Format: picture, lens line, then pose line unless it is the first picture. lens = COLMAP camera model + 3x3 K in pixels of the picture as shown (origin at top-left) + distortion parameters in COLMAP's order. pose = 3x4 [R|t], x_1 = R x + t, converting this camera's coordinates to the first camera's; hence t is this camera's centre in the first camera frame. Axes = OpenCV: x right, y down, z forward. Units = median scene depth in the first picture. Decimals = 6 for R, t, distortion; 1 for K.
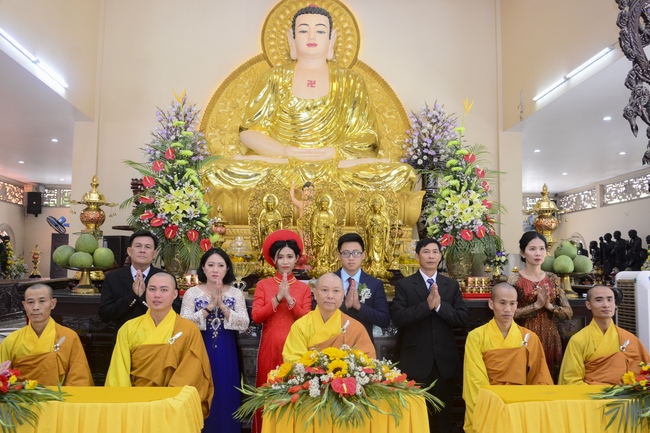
lens RADIAL K [[572.0, 0, 319.2], [0, 572.0, 217.5], [0, 0, 1]] dist [-0.084356, 0.022037]
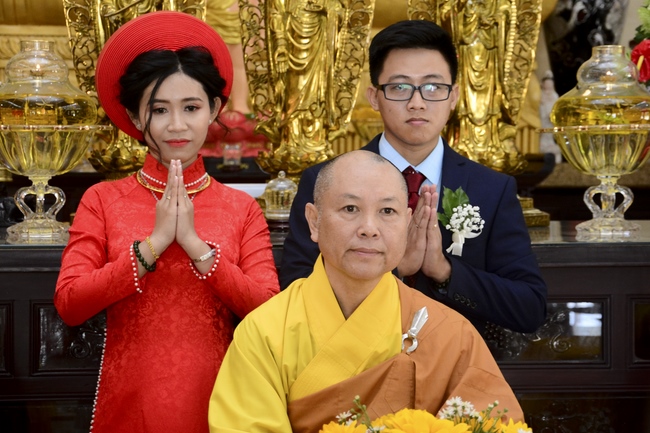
lens RADIAL K [[1522.7, 0, 324.1], [0, 1522.7, 215.0], [0, 0, 1]] dist [0.288812, 0.000000]
pose [[0.998080, -0.015922, 0.059859, -0.035367], [0.008366, 0.992194, 0.124423, 0.022651], [-0.061373, -0.123683, 0.990422, 0.155510]]
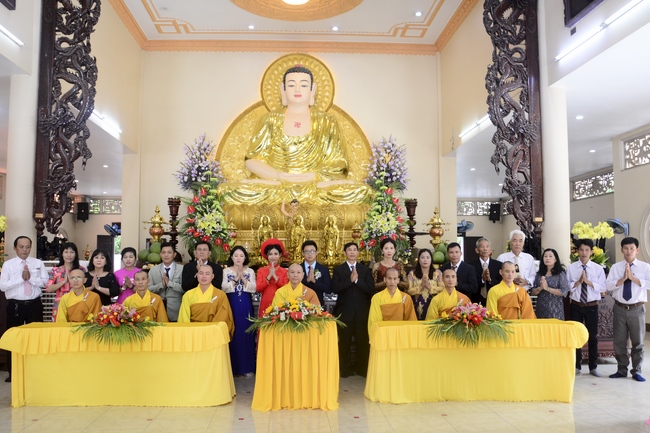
lens RADIAL K [[530.2, 0, 329.0], [0, 530.2, 237.5], [0, 0, 1]] dist [-0.124867, 0.005550]
pose [[0.999795, -0.011946, 0.016331, 0.071633], [0.011160, 0.998816, 0.047358, -0.047971], [-0.016877, -0.047166, 0.998744, -0.515388]]
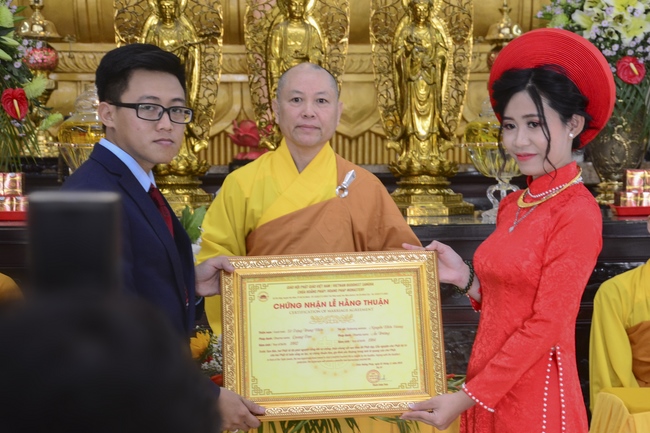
lens RADIAL K [[1666.3, 0, 355.5], [0, 1666.3, 241.4], [0, 0, 1]] dist [0.500516, 0.000000]
pose [[0.999777, -0.017520, 0.011767, 0.034898], [0.015727, 0.990271, 0.138257, -0.020156], [-0.014075, -0.138042, 0.990326, -0.259735]]
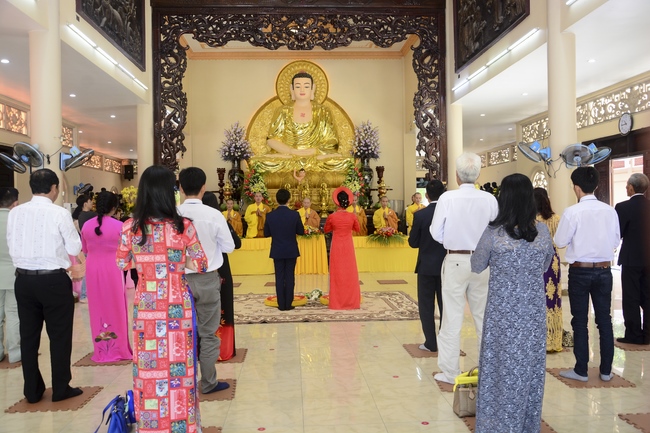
lens RADIAL K [[606.8, 0, 326.8], [0, 606.8, 219.5], [0, 0, 1]] dist [0.062433, 0.000000]
pose [[0.999653, -0.026341, -0.000782, 0.116967], [0.026277, 0.994073, 0.105492, -0.183514], [-0.002001, -0.105476, 0.994420, -2.157758]]
